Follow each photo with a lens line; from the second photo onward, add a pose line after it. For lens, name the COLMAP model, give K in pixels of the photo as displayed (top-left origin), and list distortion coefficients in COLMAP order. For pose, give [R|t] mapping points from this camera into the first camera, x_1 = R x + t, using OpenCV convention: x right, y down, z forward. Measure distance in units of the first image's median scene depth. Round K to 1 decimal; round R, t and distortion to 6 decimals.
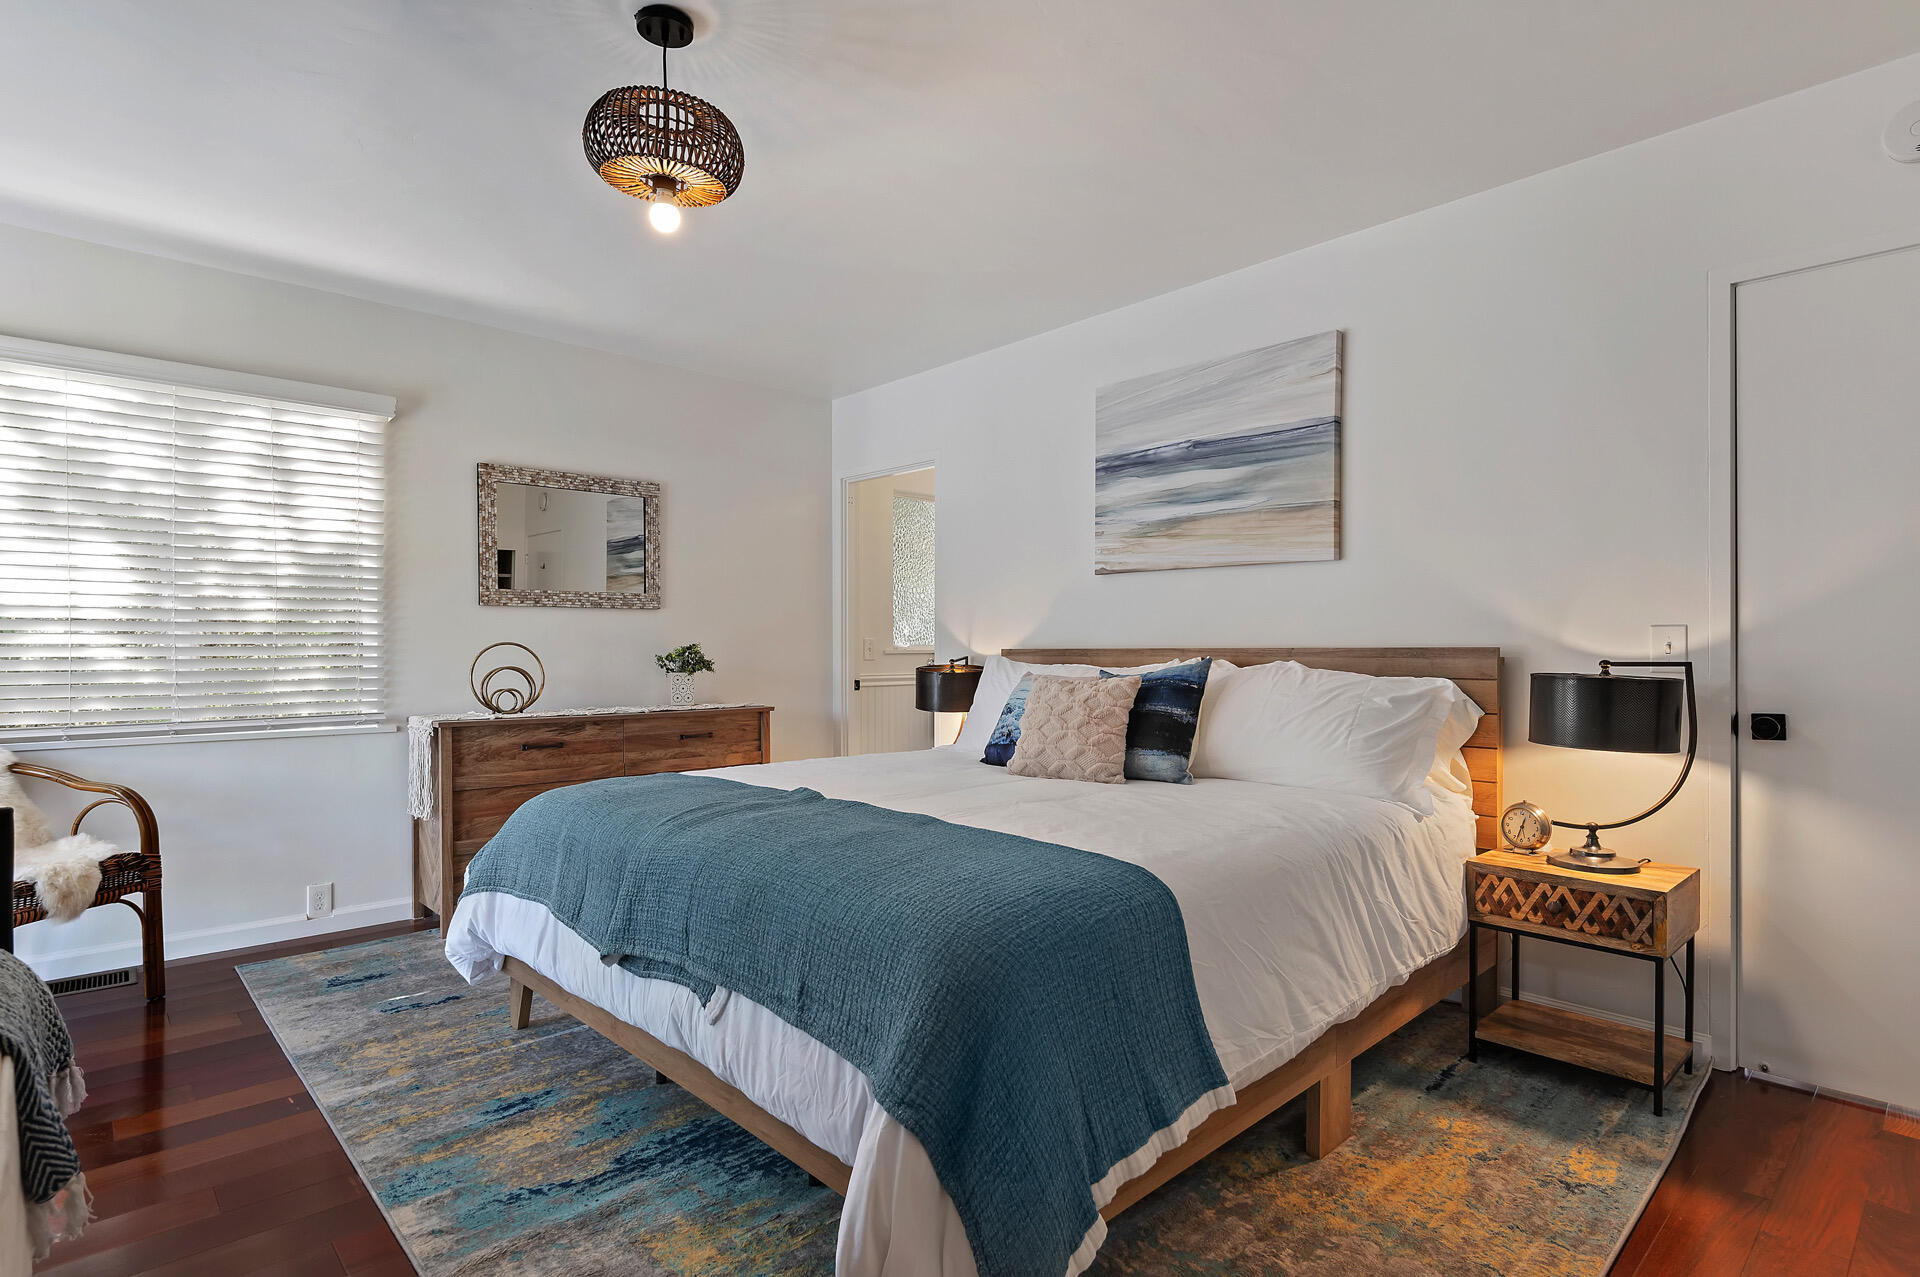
lens RADIAL K [[960.5, 0, 960.0], [0, 960.5, 638.5], [0, 0, 1]] dist [0.038328, 0.000011]
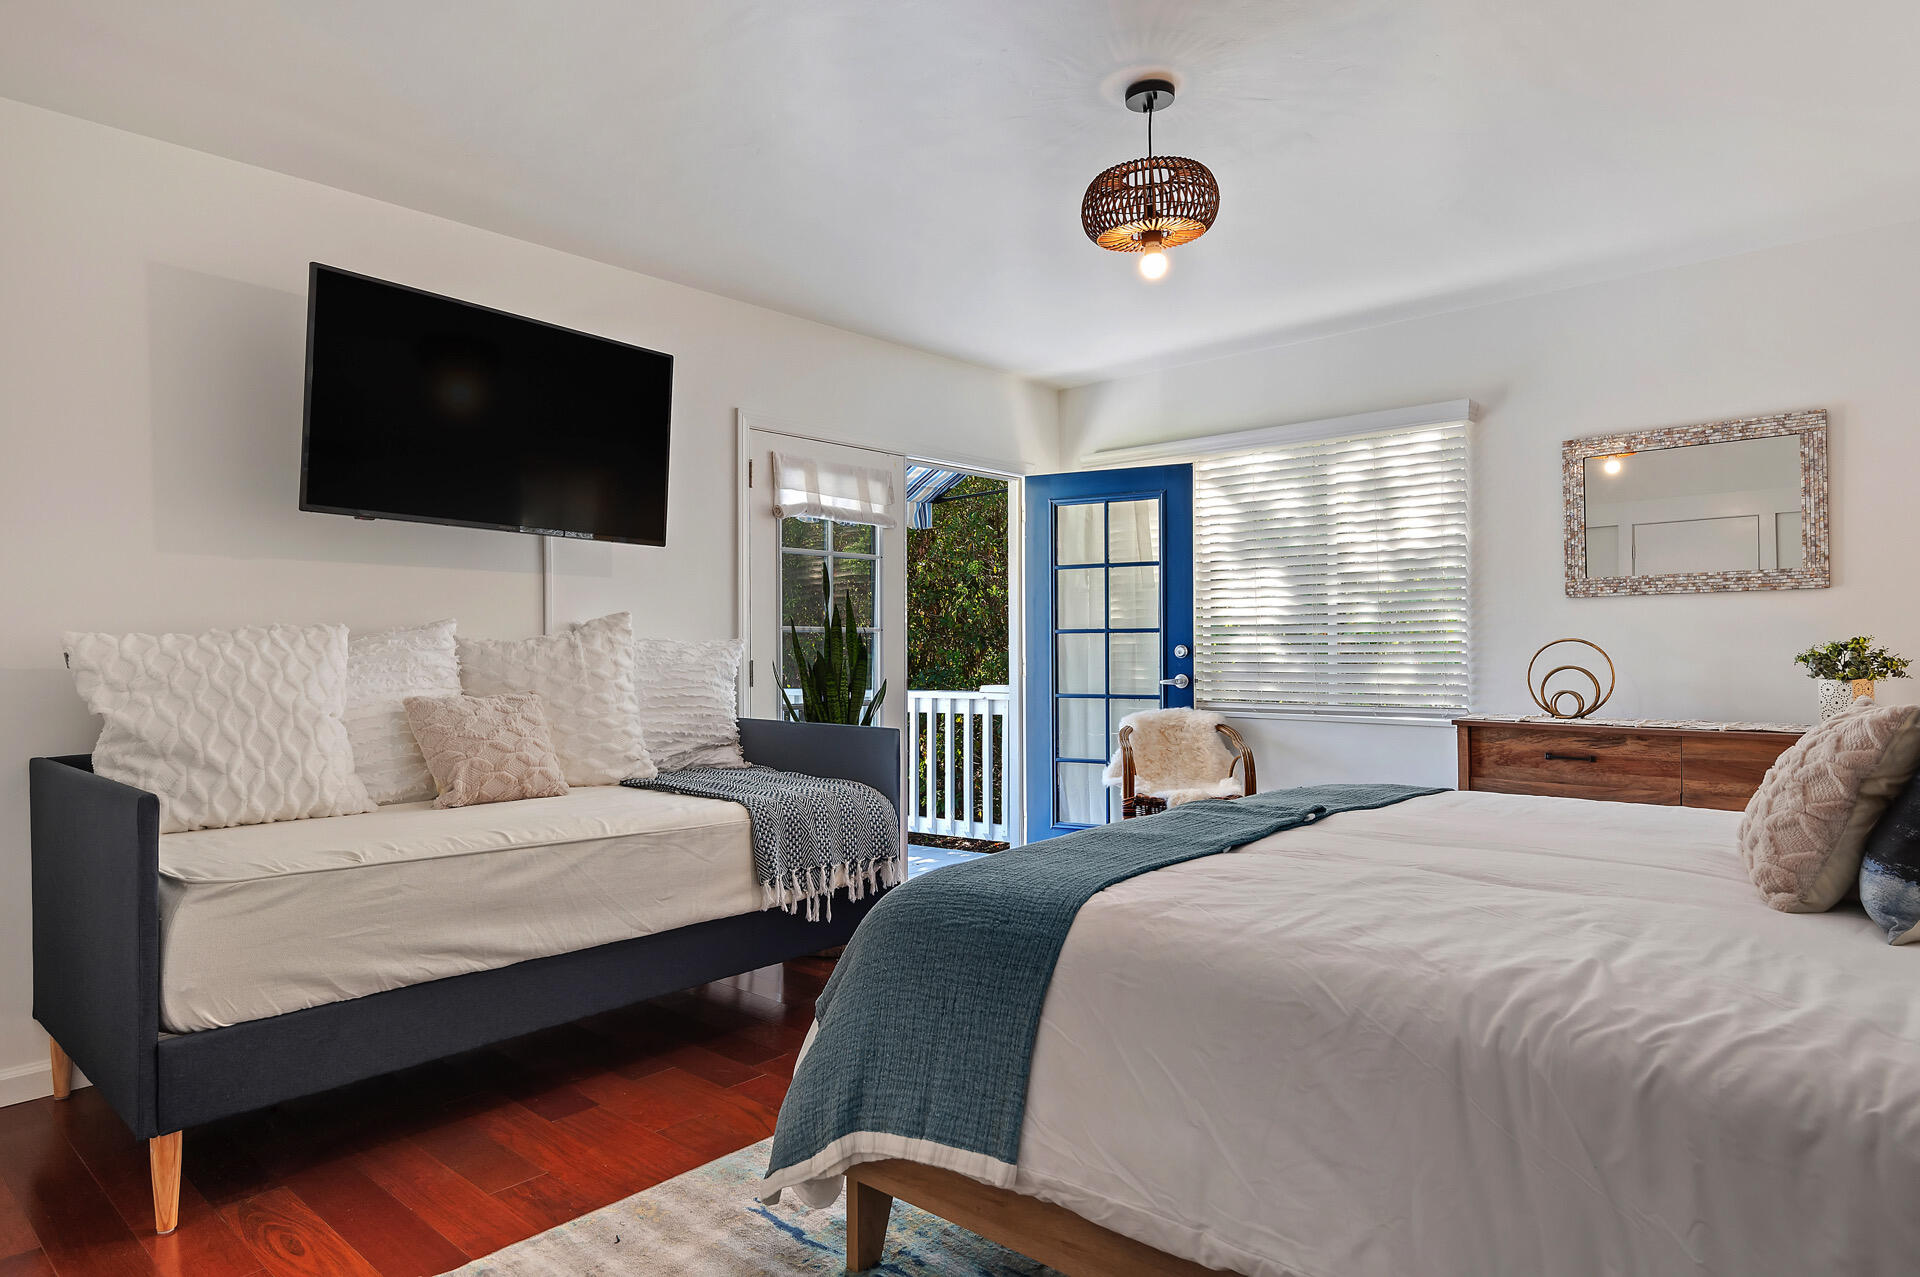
lens RADIAL K [[1151.5, 0, 960.0], [0, 1151.5, 638.5], [0, 0, 1]] dist [-0.004364, -0.000619]
pose [[0.077493, -0.005667, -0.996977, 0.588753], [0.016225, 0.999859, -0.004422, -0.000737], [0.996861, -0.015834, 0.077574, 0.386763]]
